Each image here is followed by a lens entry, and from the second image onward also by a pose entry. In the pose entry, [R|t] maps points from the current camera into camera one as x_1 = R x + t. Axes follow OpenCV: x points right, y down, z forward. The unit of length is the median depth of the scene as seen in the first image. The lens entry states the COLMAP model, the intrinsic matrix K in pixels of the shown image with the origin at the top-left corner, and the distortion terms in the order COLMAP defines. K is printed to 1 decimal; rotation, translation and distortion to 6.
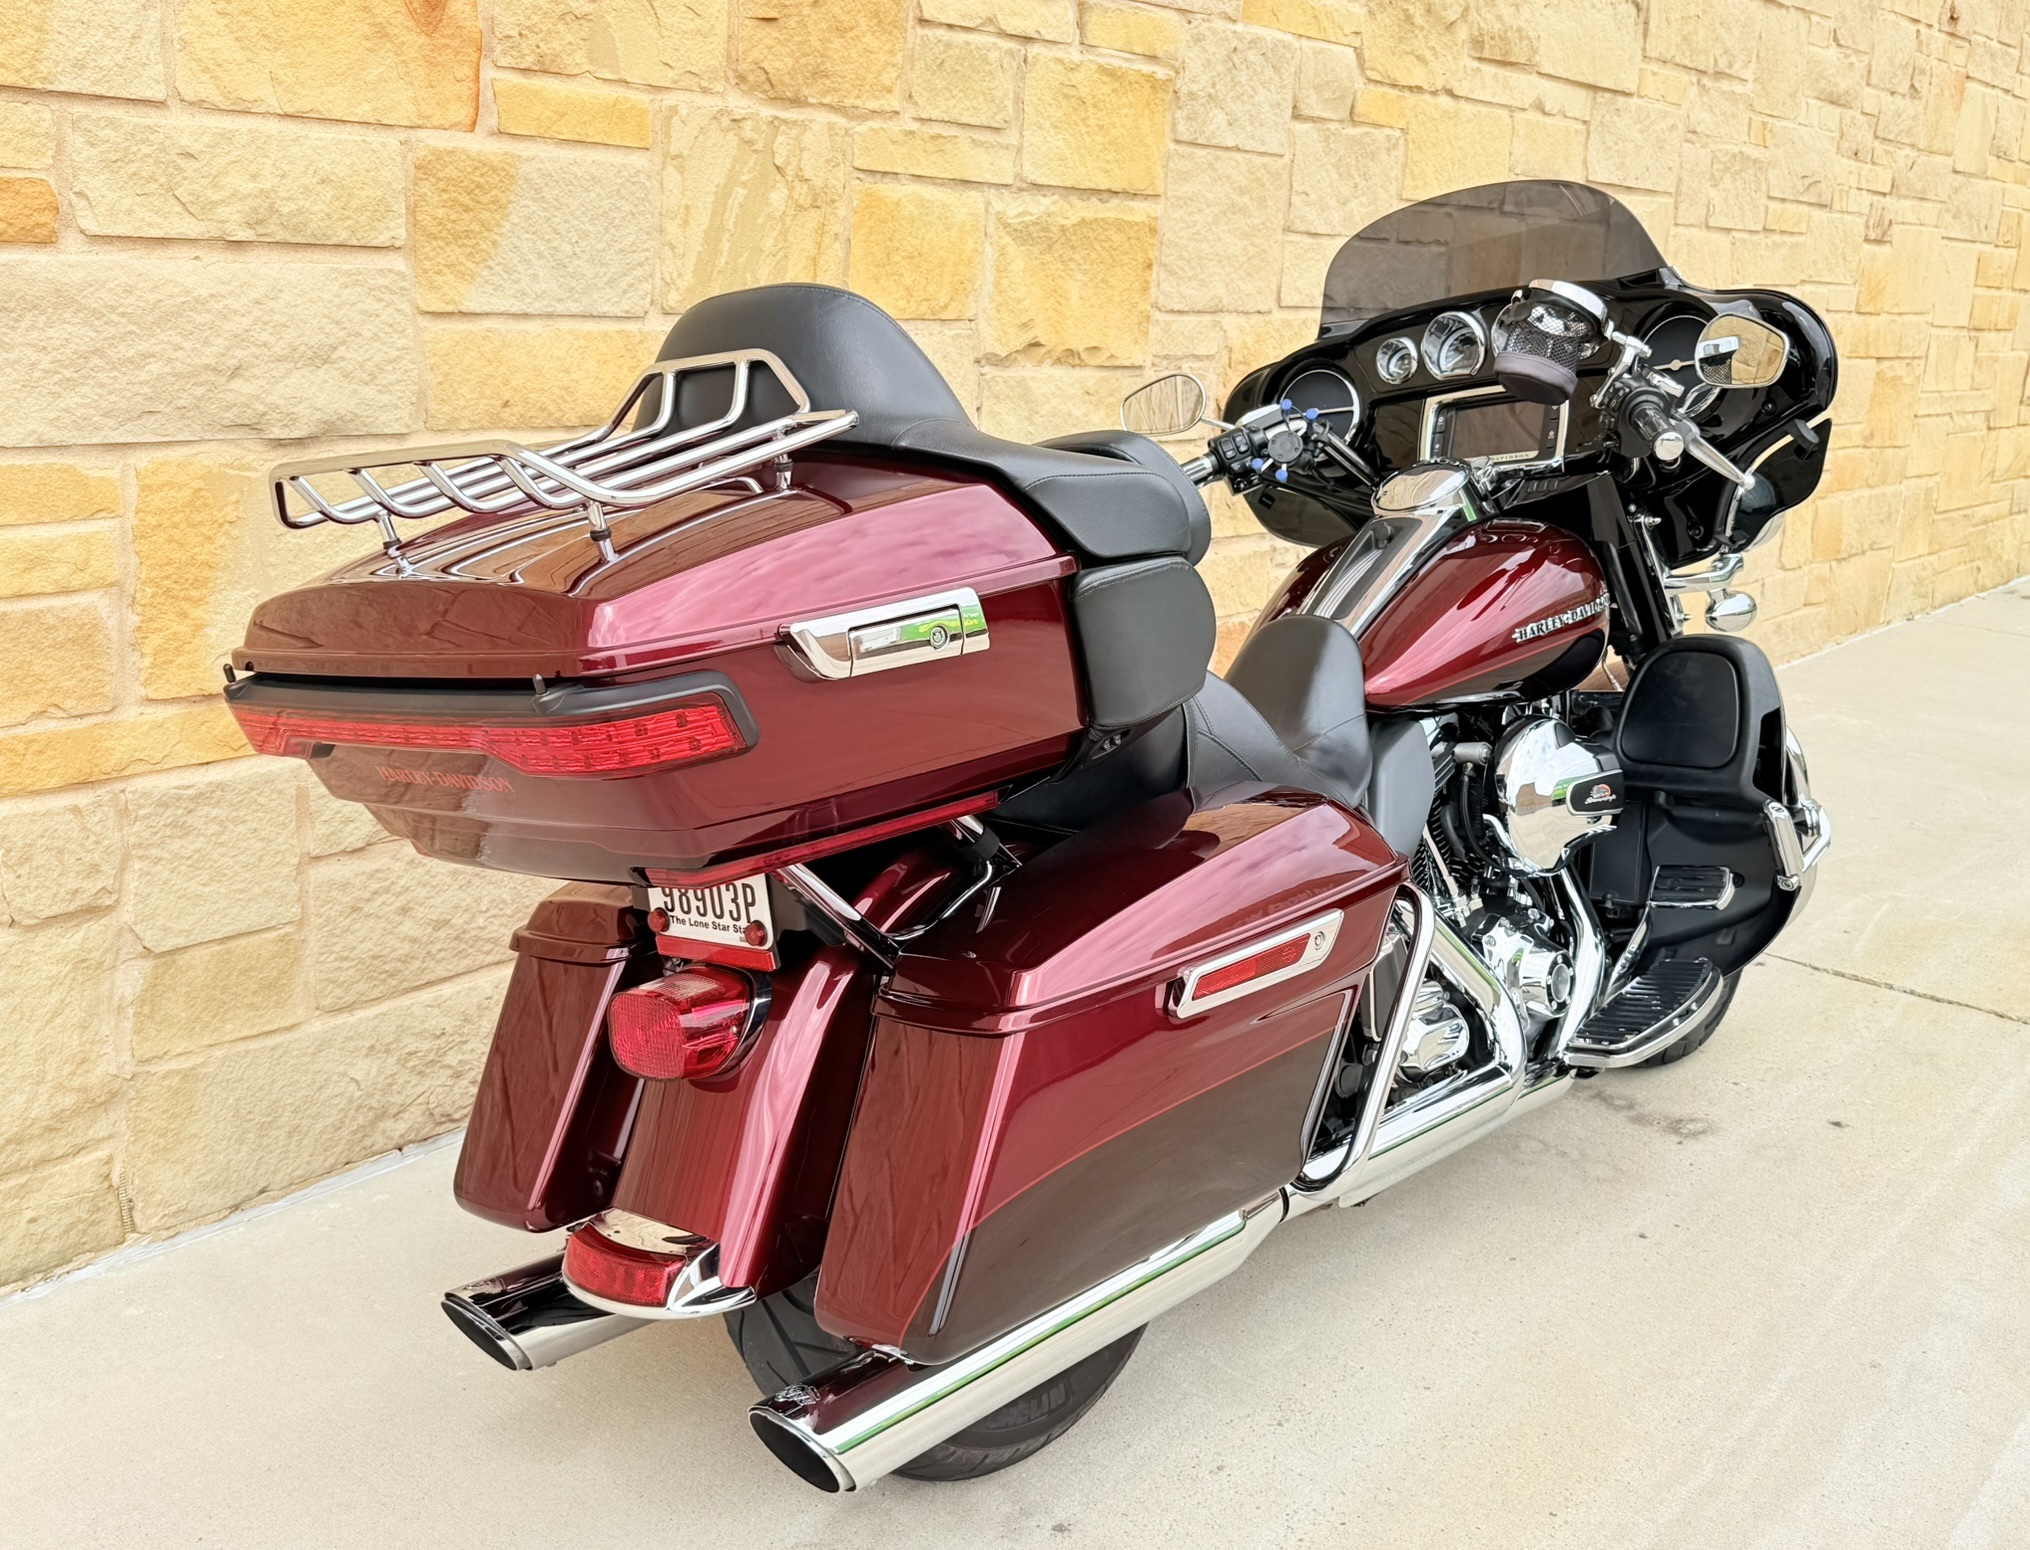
lens RADIAL K [[2065.0, 0, 1042.3], [0, 2065.0, 796.3], [0, 0, 1]] dist [0.046791, 0.000000]
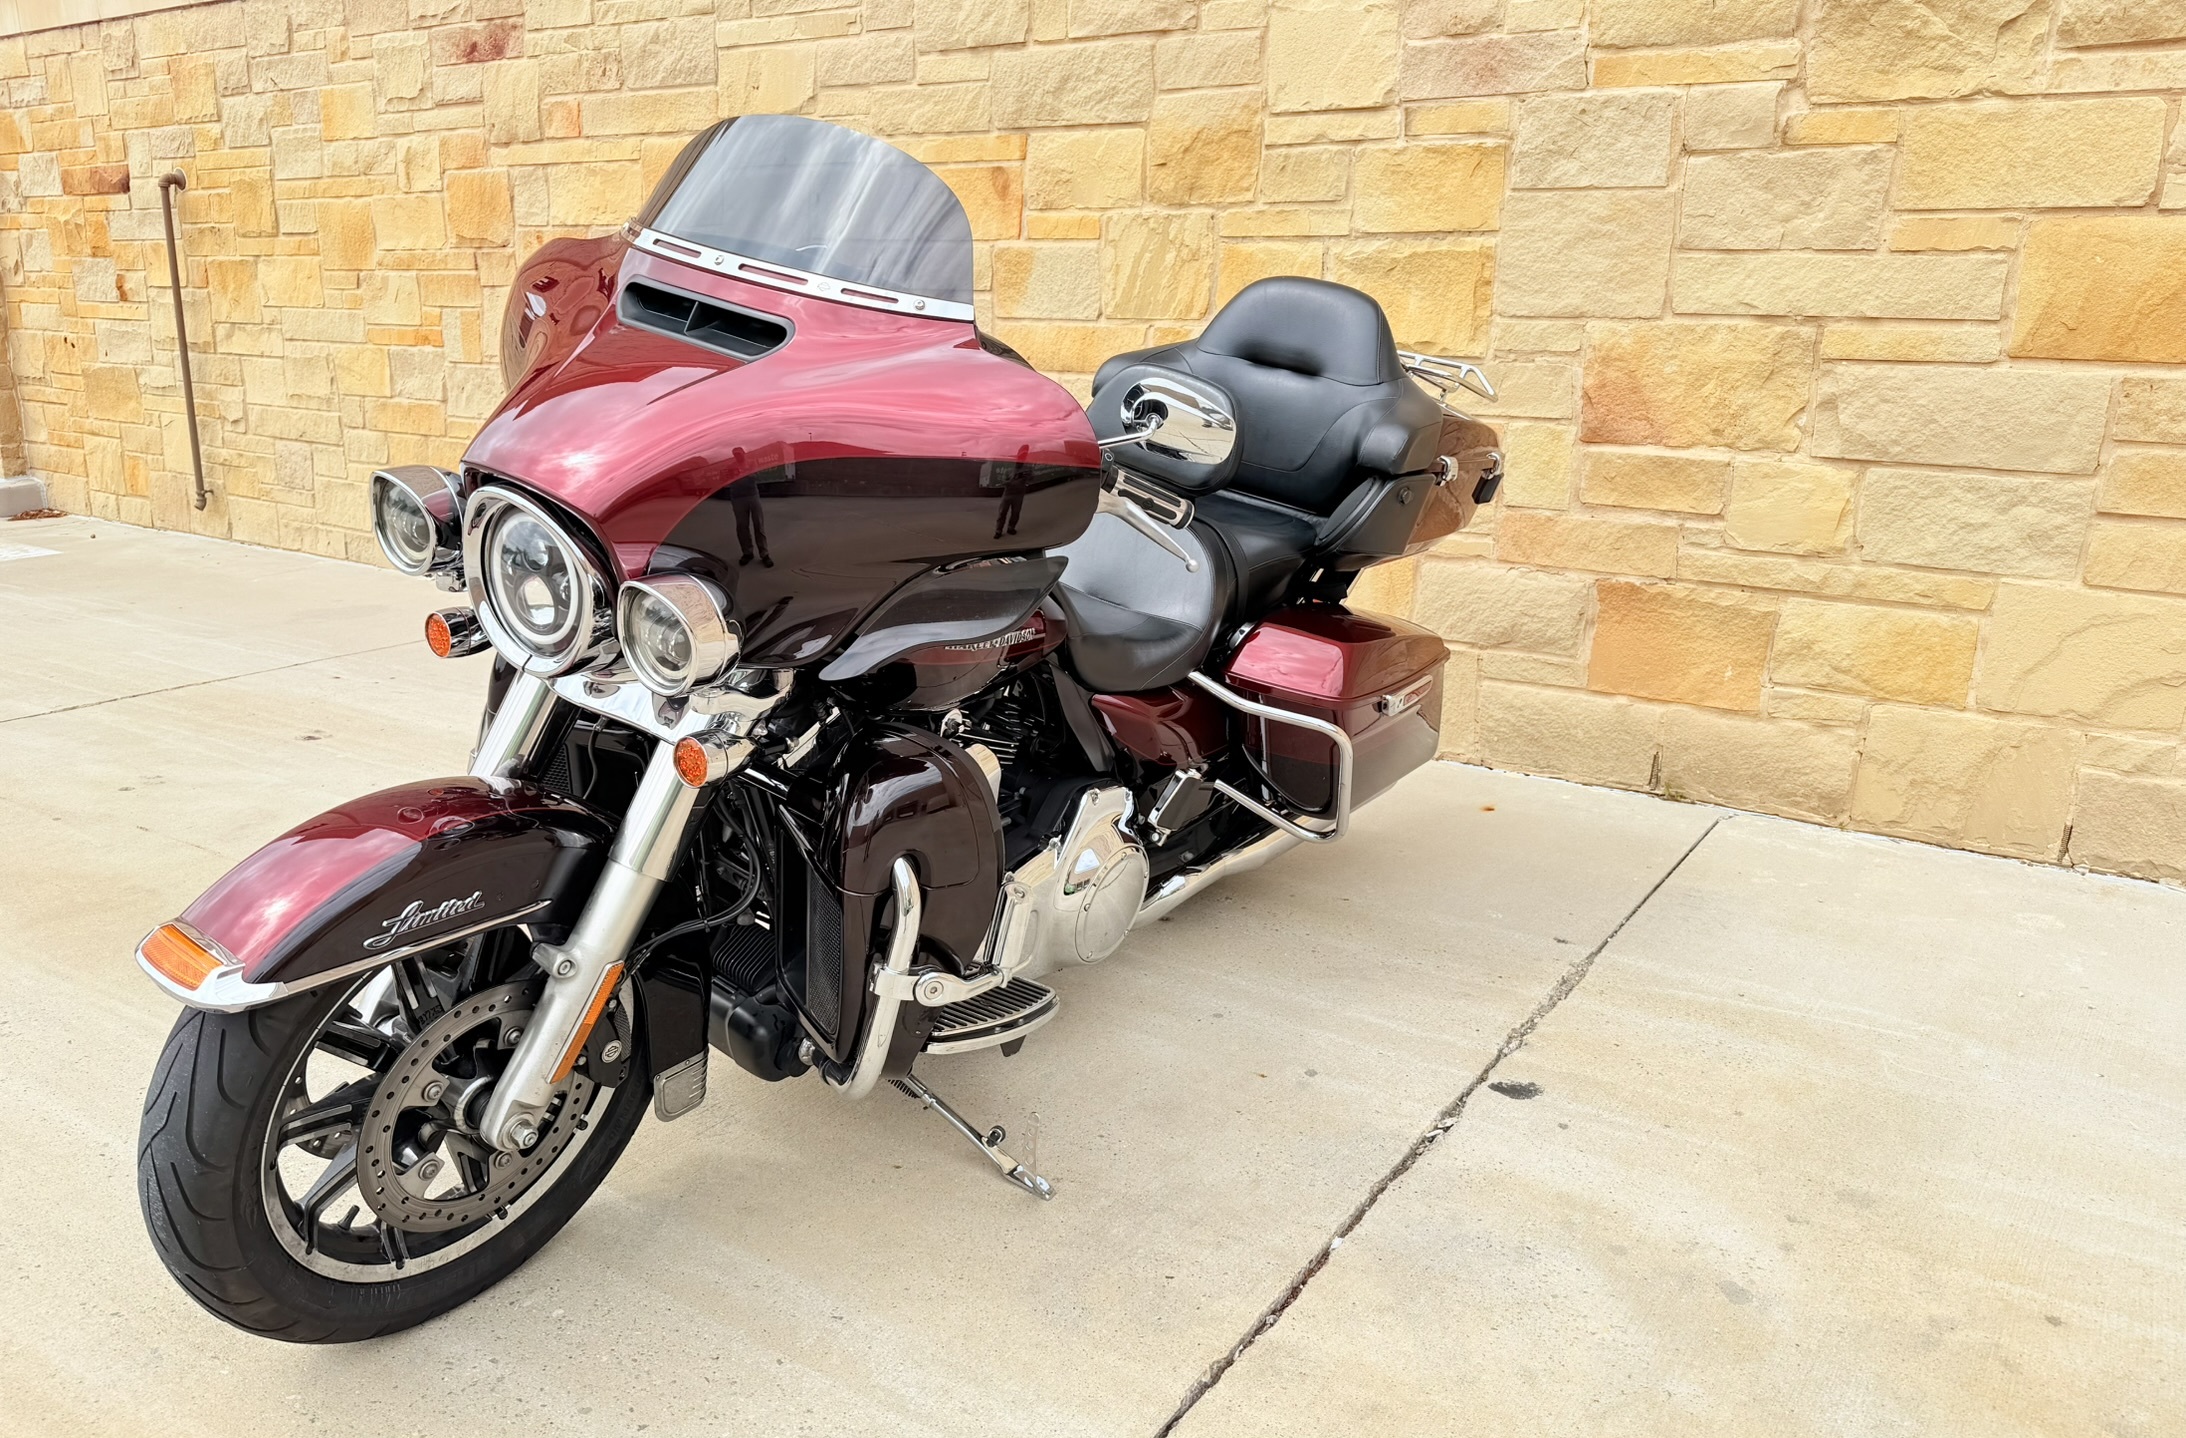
lens RADIAL K [[1565.9, 0, 1083.3], [0, 1565.9, 709.0], [0, 0, 1]] dist [0.025137, -0.036029]
pose [[0.079228, 0.197104, -0.977176, 1.341219], [-0.270699, 0.947677, 0.169206, -0.116899], [0.959398, 0.251115, 0.128438, 0.842115]]
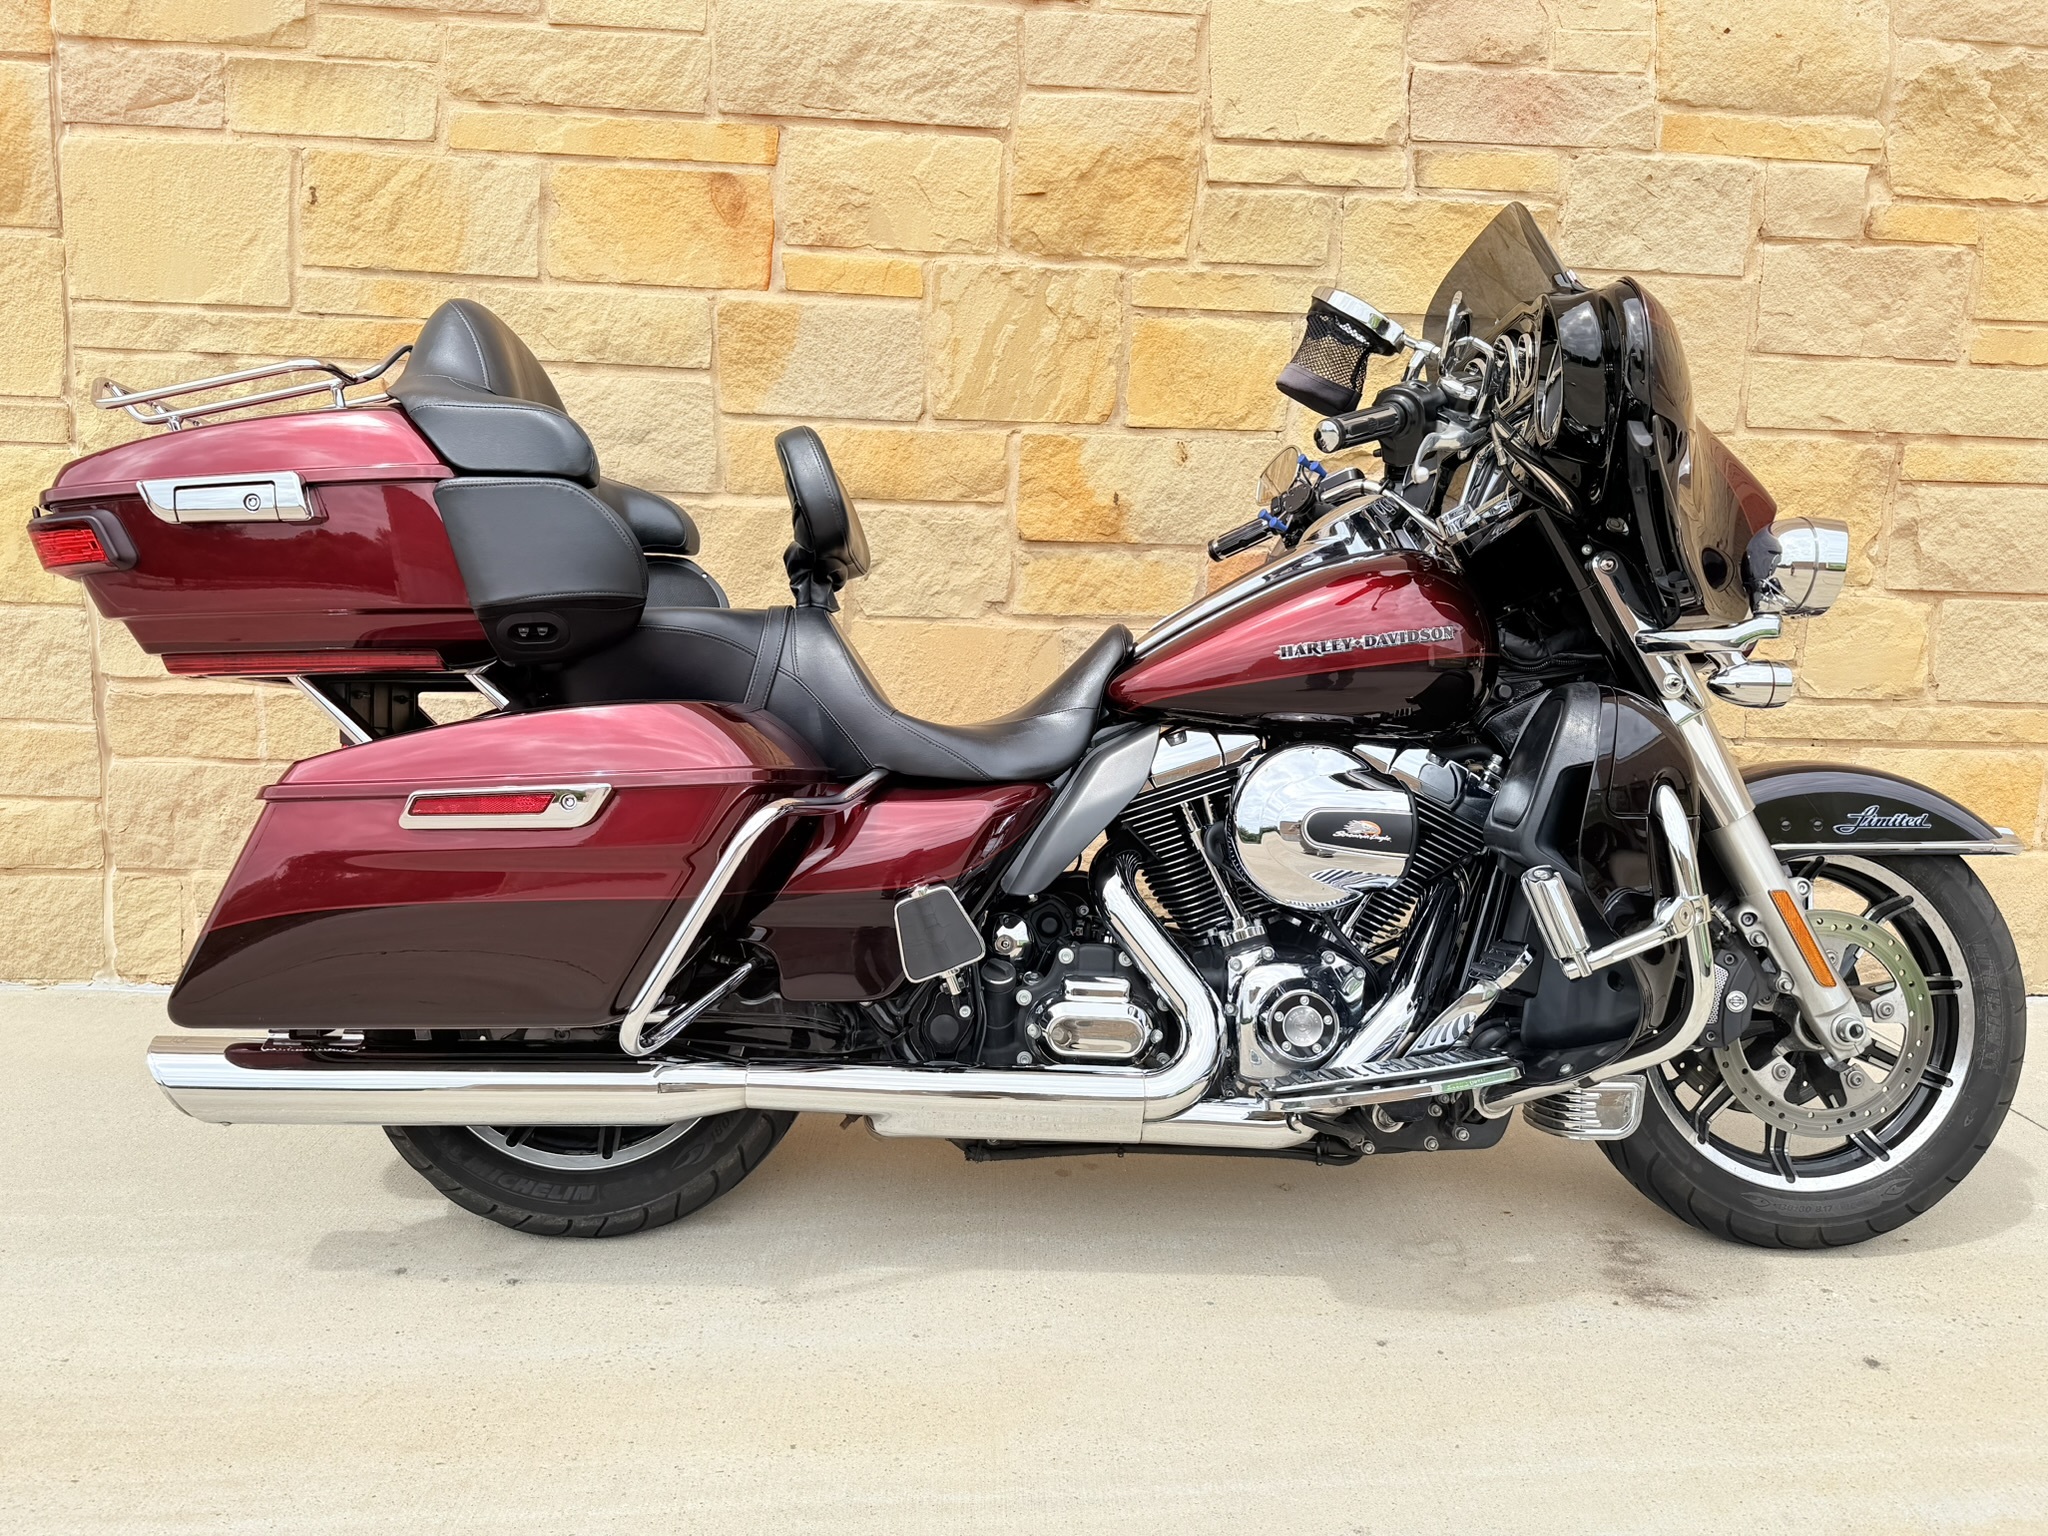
lens RADIAL K [[1580.1, 0, 1035.0], [0, 1580.1, 791.3], [0, 0, 1]] dist [0.019870, -0.032848]
pose [[0.679244, 0.097955, -0.727346, 0.605970], [-0.184039, 0.982121, -0.039601, 0.032596], [0.710463, 0.160759, 0.685127, 0.367516]]
